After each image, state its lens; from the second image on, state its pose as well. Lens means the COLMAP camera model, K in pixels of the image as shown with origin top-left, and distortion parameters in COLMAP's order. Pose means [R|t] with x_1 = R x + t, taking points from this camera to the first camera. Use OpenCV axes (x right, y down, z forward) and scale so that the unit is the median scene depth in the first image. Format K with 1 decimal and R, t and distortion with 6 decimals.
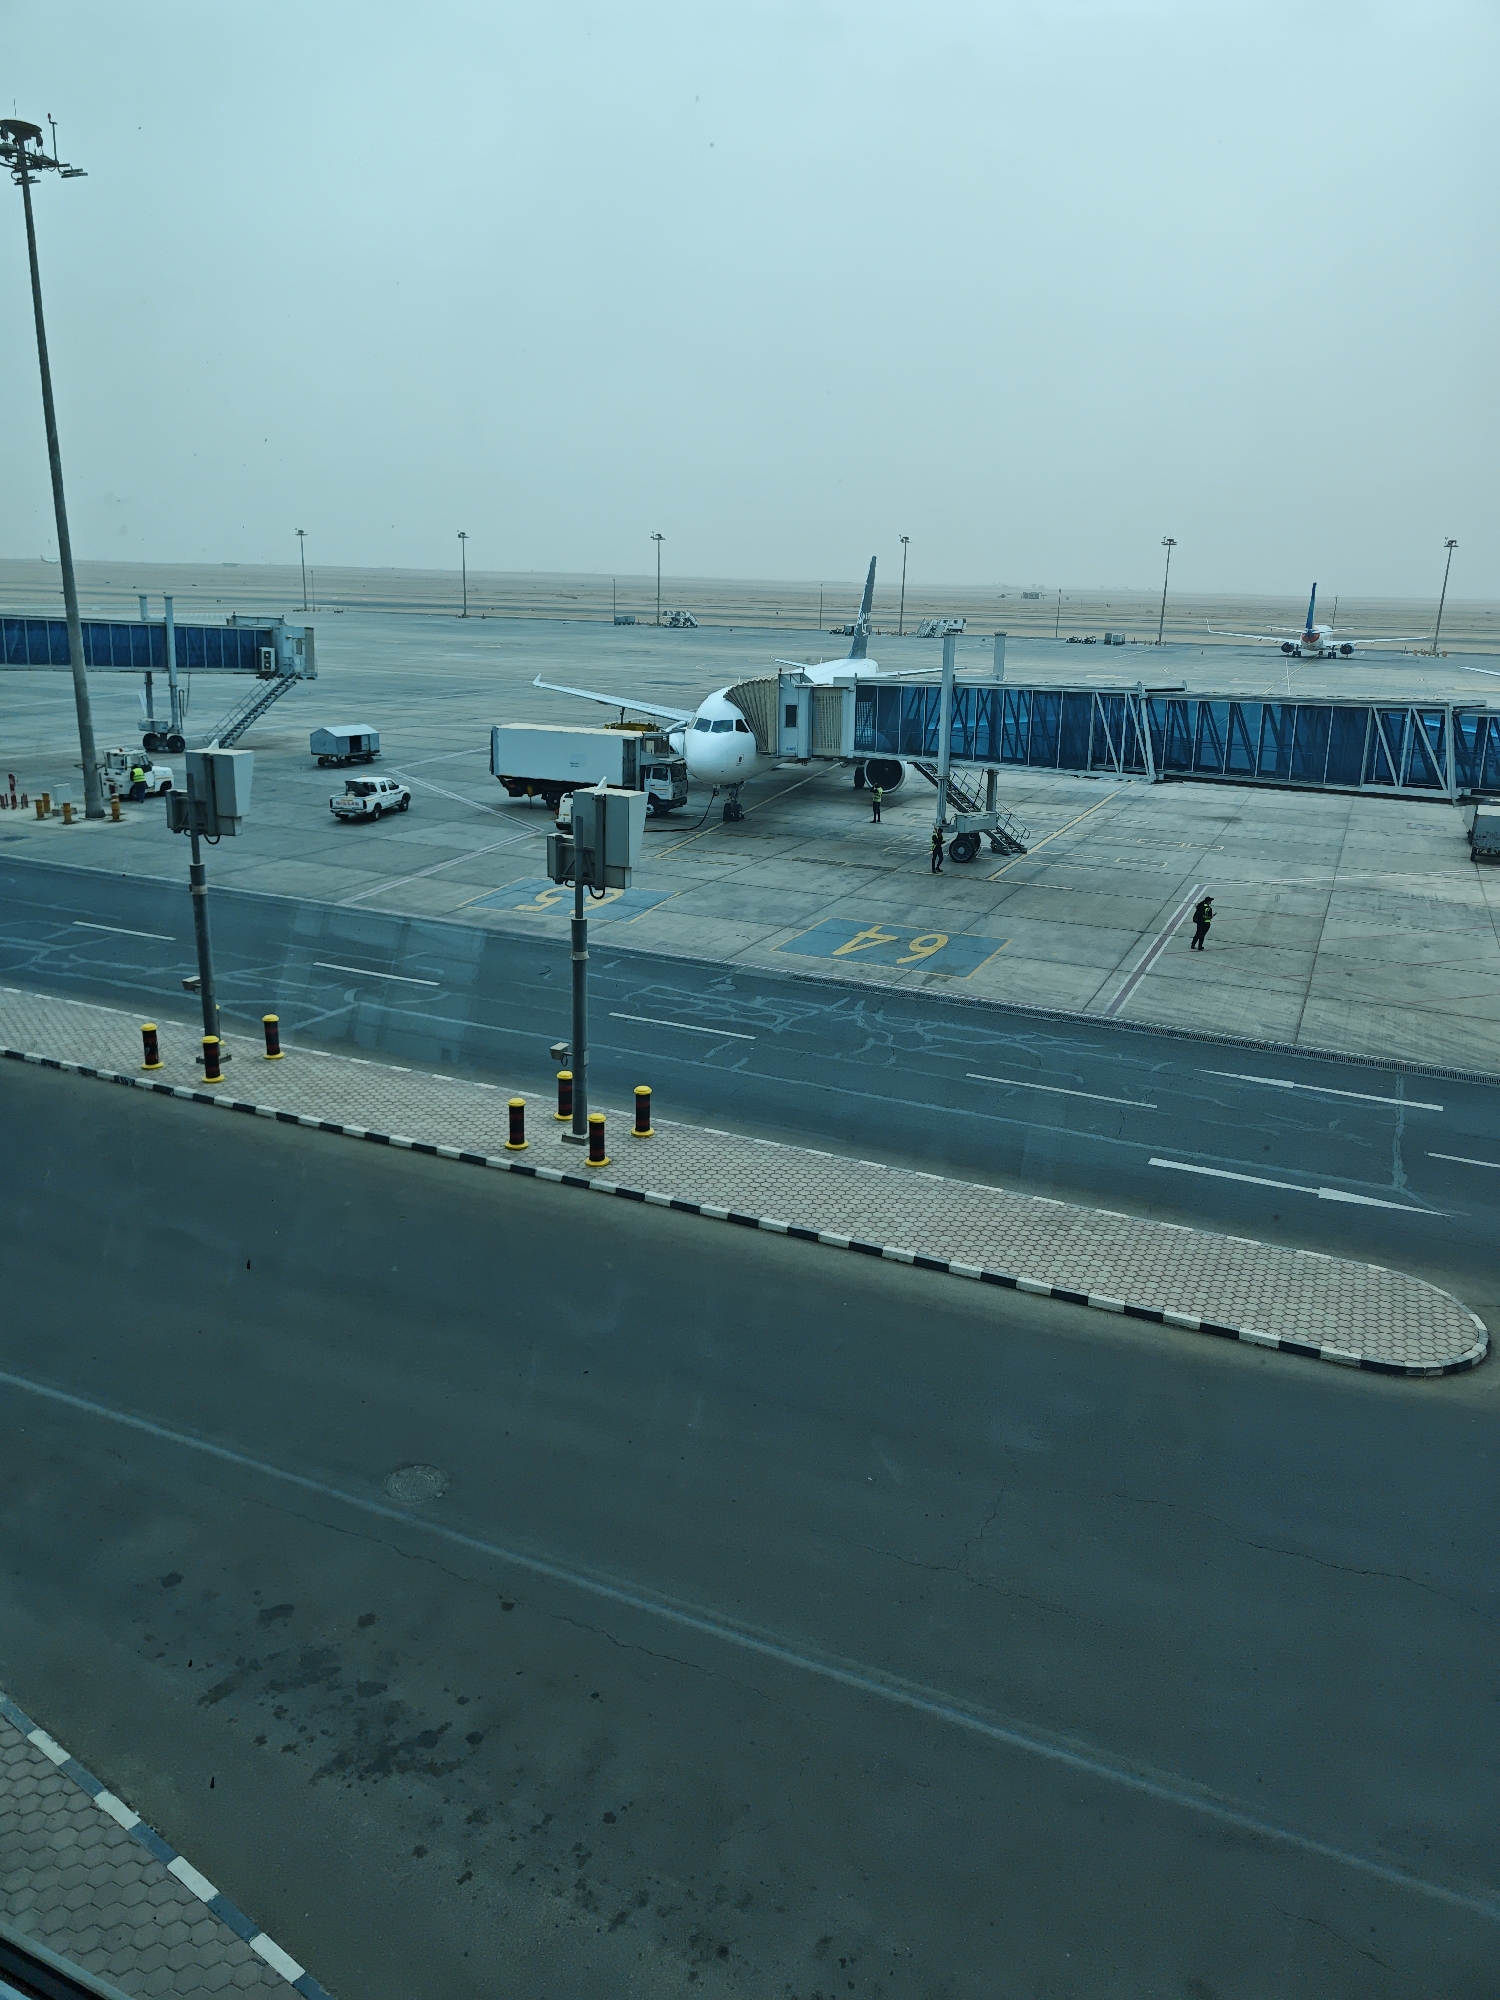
lens RADIAL K [[1383.1, 0, 749.6], [0, 1383.1, 1000.3], [0, 0, 1]] dist [-0.000137, 0.001753]
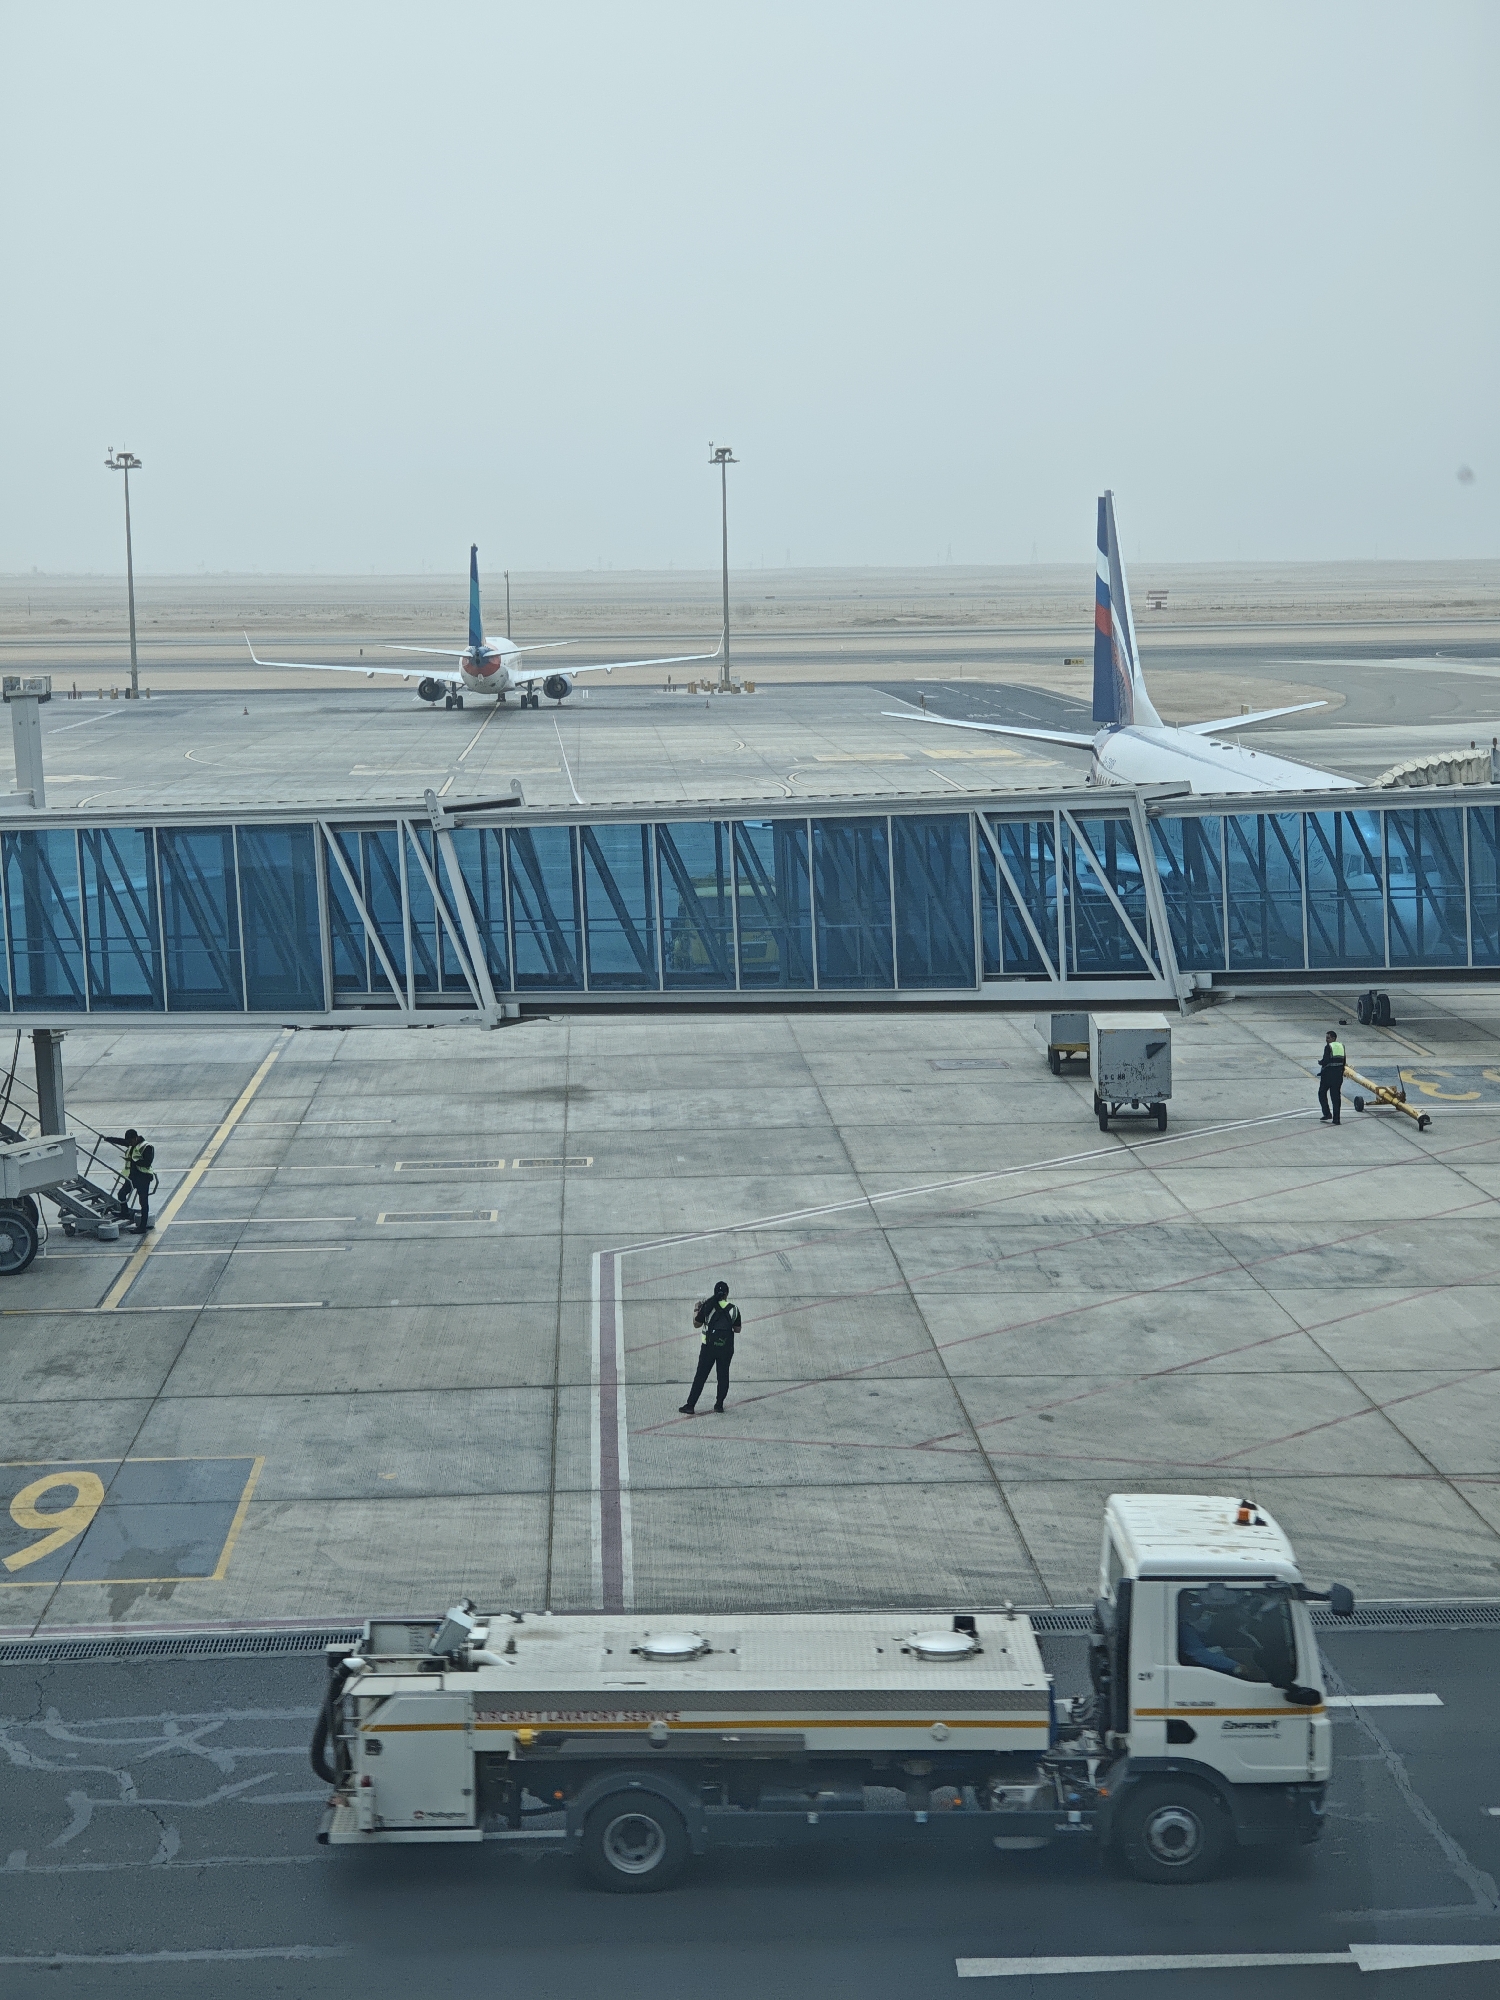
lens RADIAL K [[3443.7, 0, 750.2], [0, 3443.7, 1003.1], [0, 0, 1]] dist [0.169570, 0.000000]
pose [[0.883885, -0.091143, 0.458737, -0.108475], [0.165494, 0.978321, -0.124496, -0.021794], [-0.437445, 0.185958, 0.879808, 0.056012]]
